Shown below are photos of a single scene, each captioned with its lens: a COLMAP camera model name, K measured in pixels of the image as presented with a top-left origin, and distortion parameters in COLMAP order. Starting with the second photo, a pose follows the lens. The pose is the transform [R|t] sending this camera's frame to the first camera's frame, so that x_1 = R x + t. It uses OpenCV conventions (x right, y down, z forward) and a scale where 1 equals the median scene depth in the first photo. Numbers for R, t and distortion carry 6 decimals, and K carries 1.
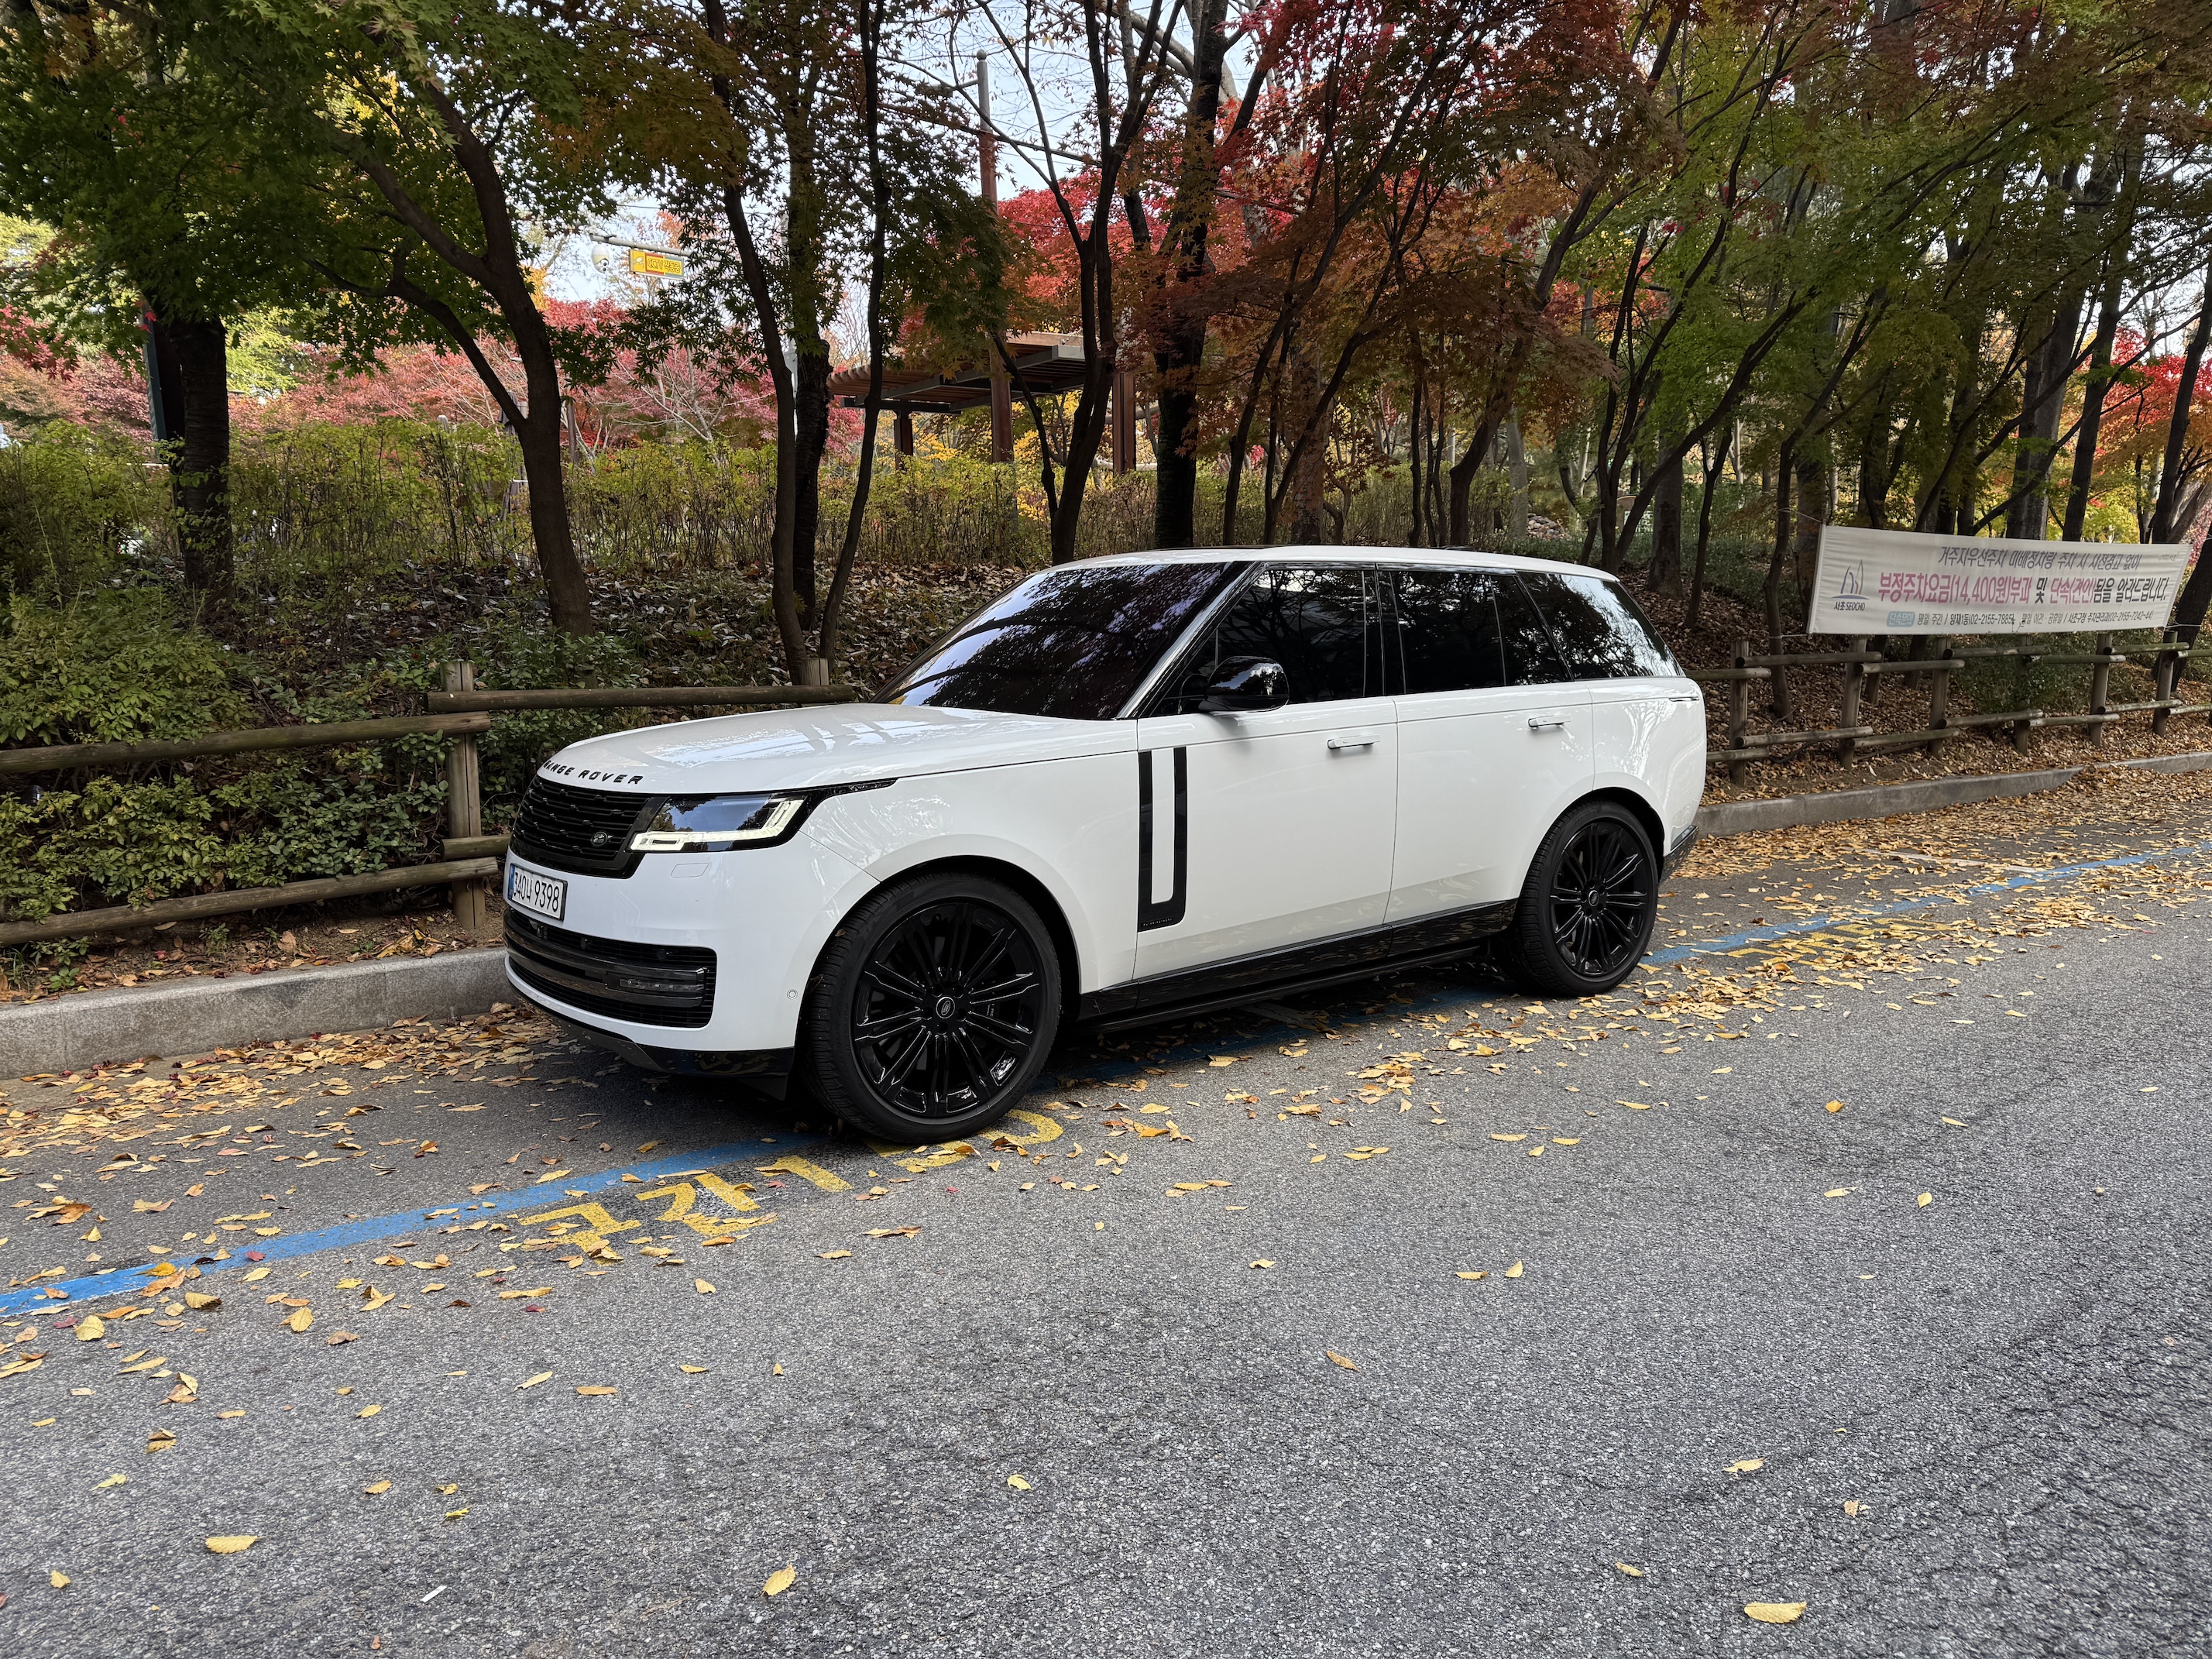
lens RADIAL K [[1570.7, 0, 1122.4], [0, 1570.7, 827.5], [0, 0, 1]] dist [0.010494, -0.025375]
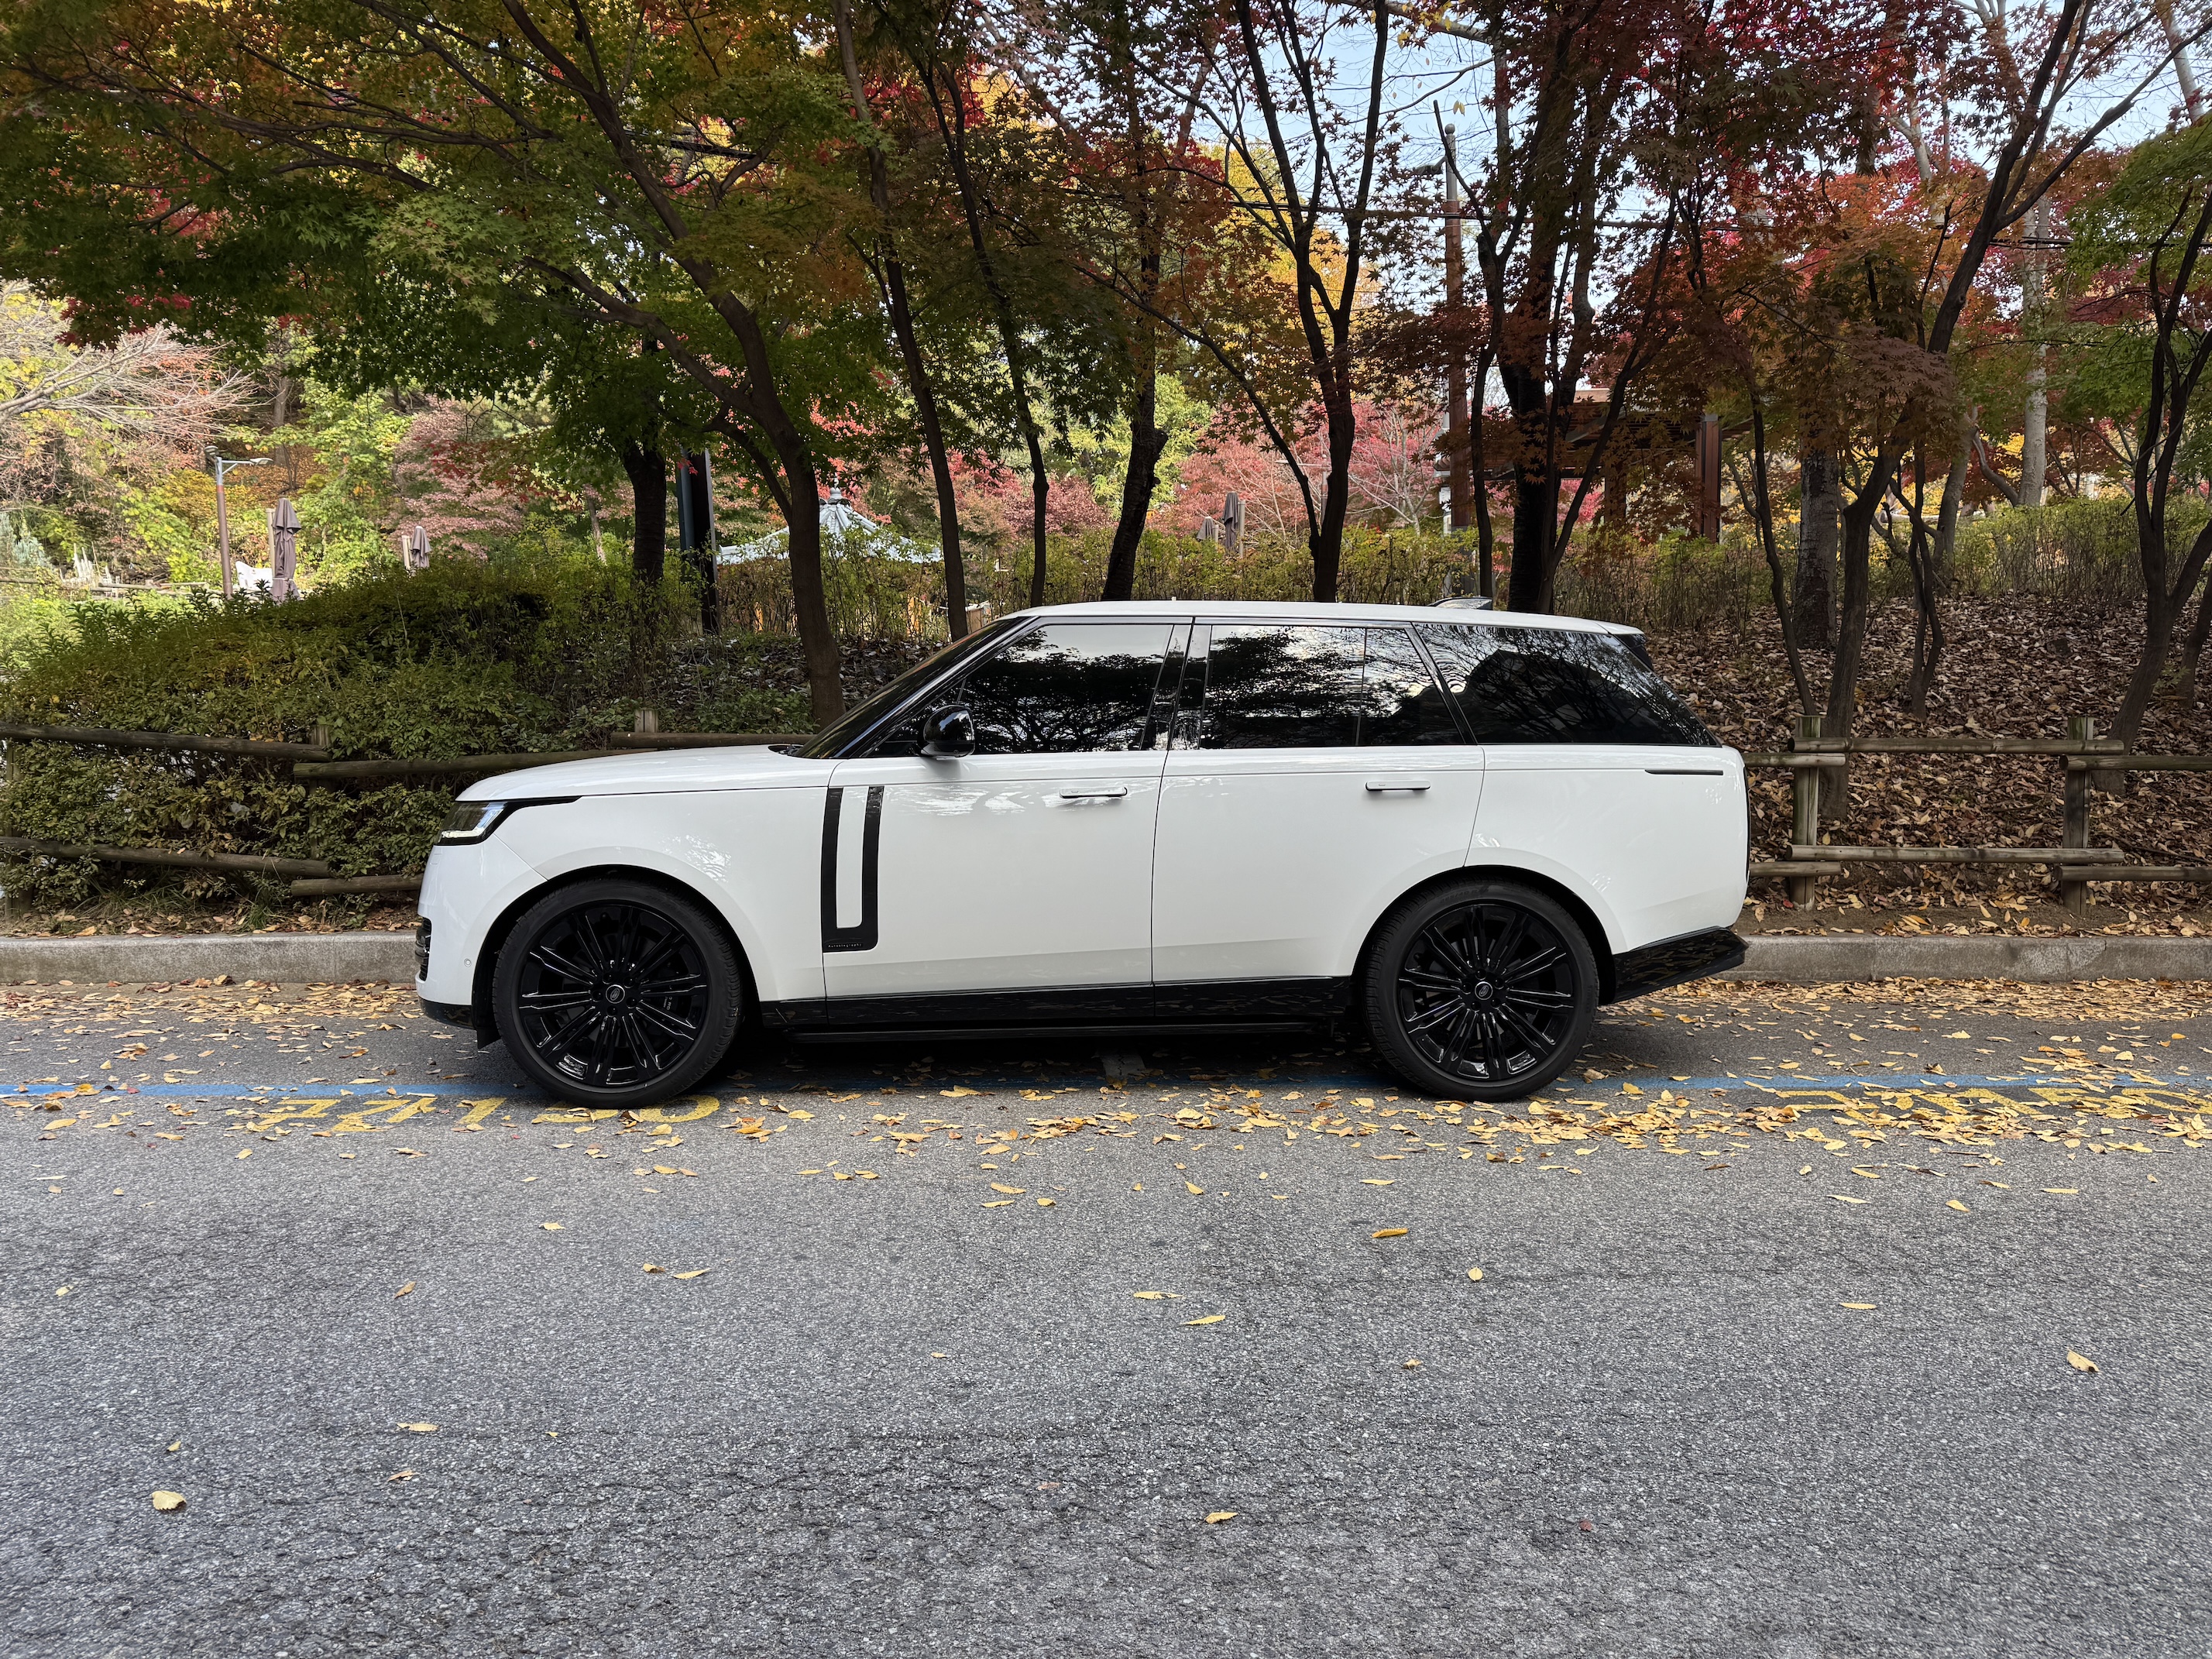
lens RADIAL K [[1570.7, 0, 1126.7], [0, 1570.7, 836.2], [0, 0, 1]] dist [0.010494, -0.025375]
pose [[0.821174, 0.053856, -0.568131, 0.778491], [-0.080837, 0.996476, -0.022380, -0.006650], [0.564923, 0.064304, 0.822634, 0.214773]]
